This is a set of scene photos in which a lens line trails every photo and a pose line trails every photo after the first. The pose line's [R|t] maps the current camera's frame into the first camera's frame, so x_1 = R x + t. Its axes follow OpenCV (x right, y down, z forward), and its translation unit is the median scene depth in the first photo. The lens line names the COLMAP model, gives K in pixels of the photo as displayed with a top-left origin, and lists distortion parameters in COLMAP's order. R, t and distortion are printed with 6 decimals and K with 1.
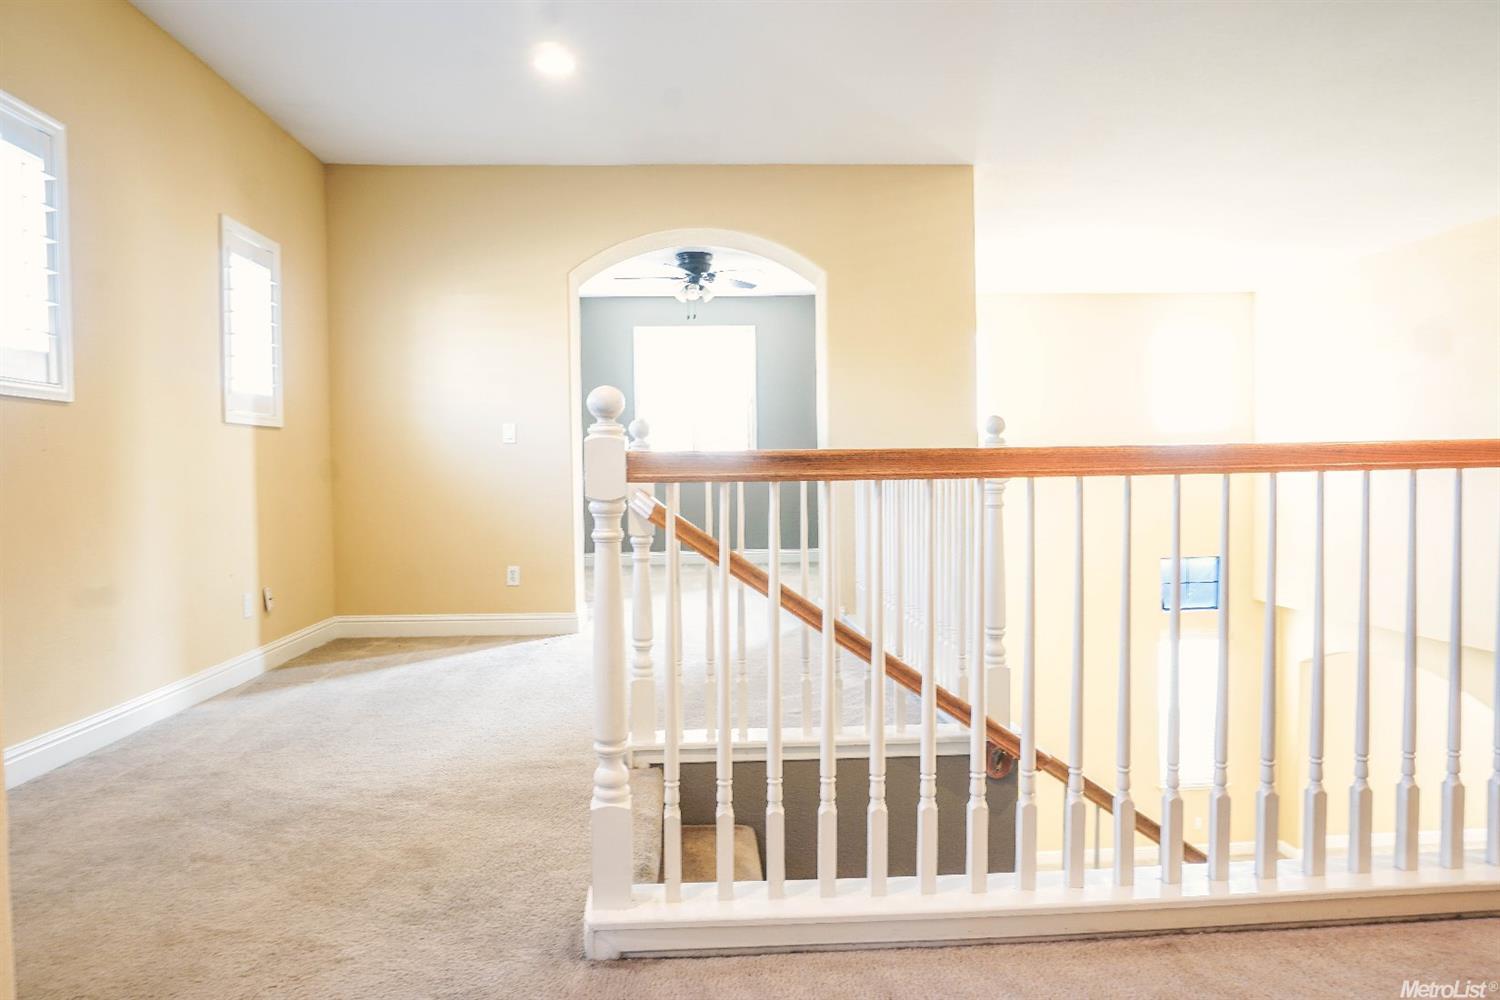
lens RADIAL K [[1003.0, 0, 750.0], [0, 1003.0, 497.4], [0, 0, 1]] dist [-0.046823, 0.009740]
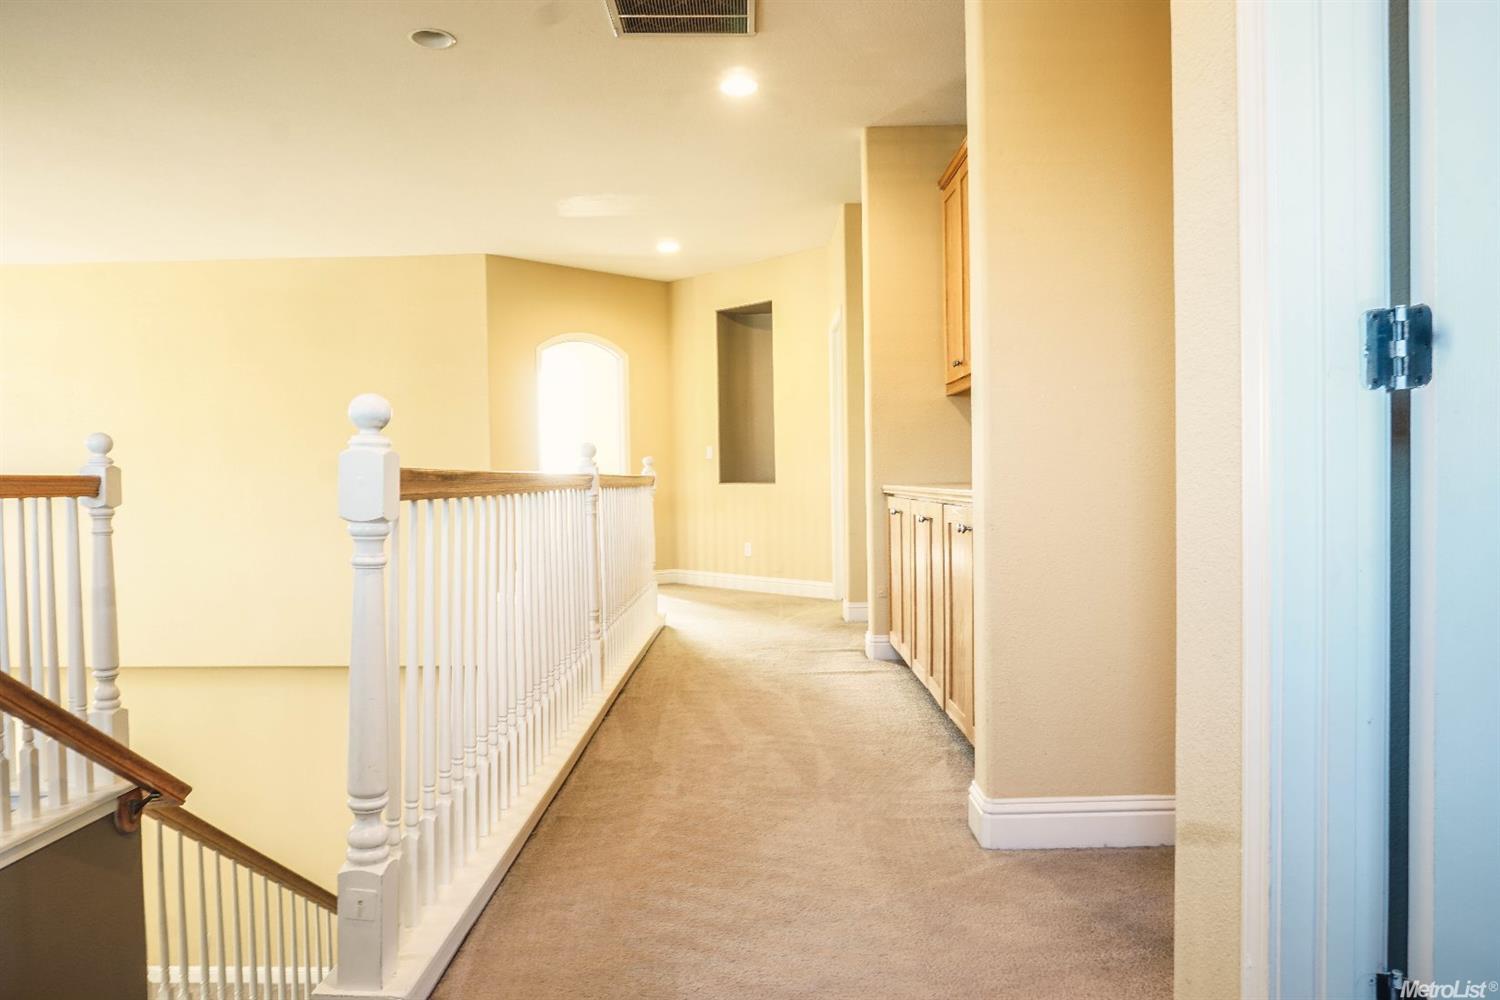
lens RADIAL K [[1003.0, 0, 752.3], [0, 1003.0, 499.3], [0, 0, 1]] dist [-0.046823, 0.009740]
pose [[0.066330, -0.005059, 0.997785, -0.609014], [0.034289, 0.999408, 0.002788, -0.004494], [-0.997208, 0.034028, 0.066465, 0.362232]]
